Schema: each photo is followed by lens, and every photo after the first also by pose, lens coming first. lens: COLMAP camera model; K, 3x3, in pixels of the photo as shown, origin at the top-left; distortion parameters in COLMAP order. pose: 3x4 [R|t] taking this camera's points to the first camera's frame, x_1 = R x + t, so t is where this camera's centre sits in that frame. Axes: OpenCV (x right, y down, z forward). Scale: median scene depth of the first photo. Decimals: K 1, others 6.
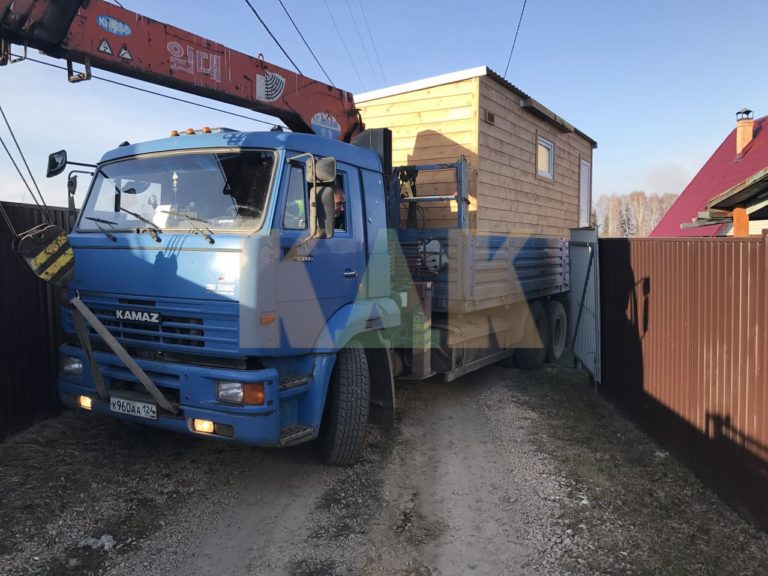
lens RADIAL K [[628.4, 0, 384.3], [0, 628.4, 286.6], [0, 0, 1]] dist [0.033516, -0.035116]
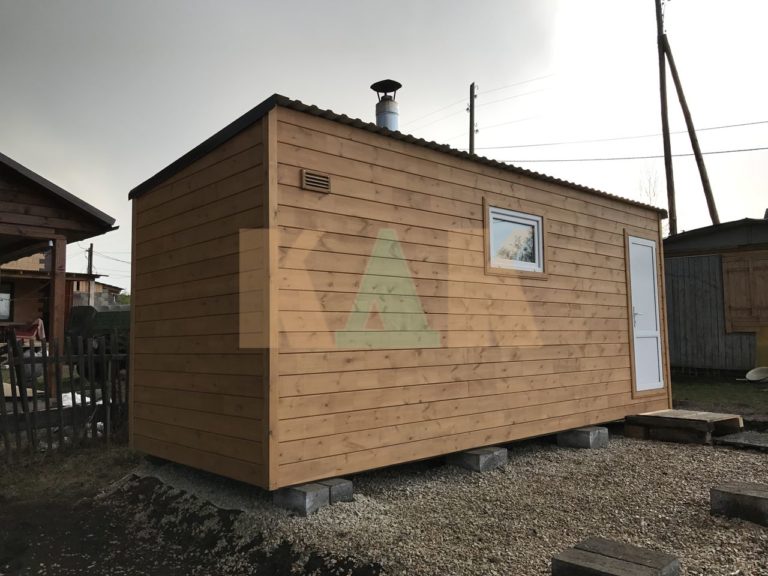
lens RADIAL K [[628.4, 0, 378.6], [0, 628.4, 287.5], [0, 0, 1]] dist [0.033516, -0.035116]
pose [[0.953002, -0.044993, -0.299606, 0.301883], [0.001046, 0.989394, -0.145256, -0.064225], [0.302964, 0.138116, 0.942941, 0.364266]]
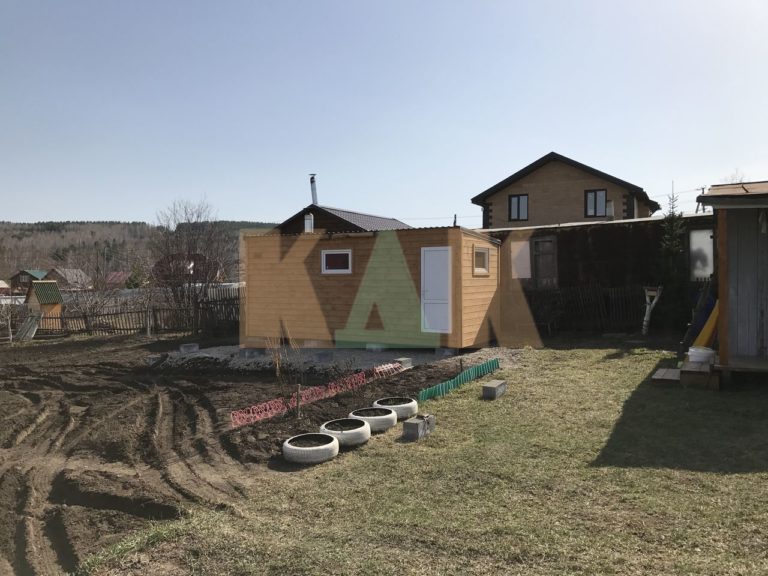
lens RADIAL K [[628.4, 0, 380.6], [0, 628.4, 289.2], [0, 0, 1]] dist [0.033516, -0.035116]
pose [[-0.002724, 0.016022, -0.999868, 1.740755], [-0.058188, 0.998175, 0.016153, -0.162135], [0.998302, 0.058225, -0.001786, 1.084941]]
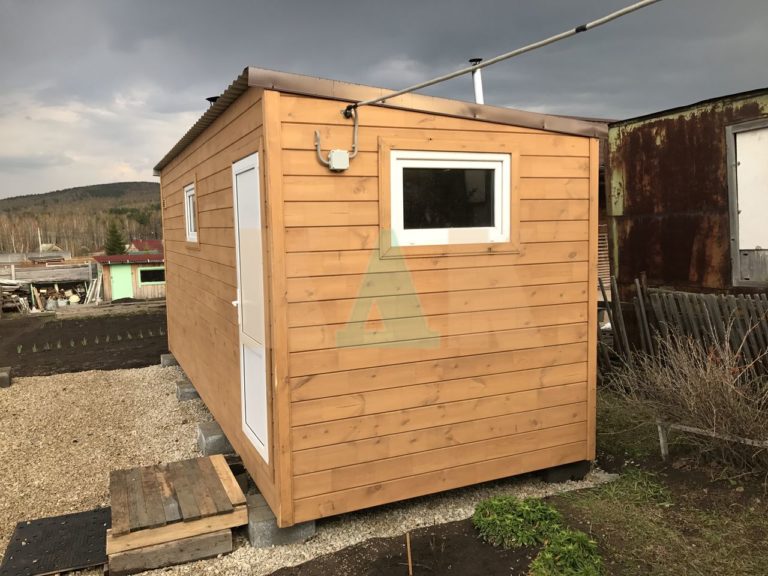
lens RADIAL K [[628.4, 0, 380.8], [0, 628.4, 287.5], [0, 0, 1]] dist [0.033516, -0.035116]
pose [[-0.577475, 0.087567, -0.811698, 0.661831], [-0.033670, 0.990831, 0.130847, -0.213079], [0.815714, 0.102891, -0.569232, 1.501860]]
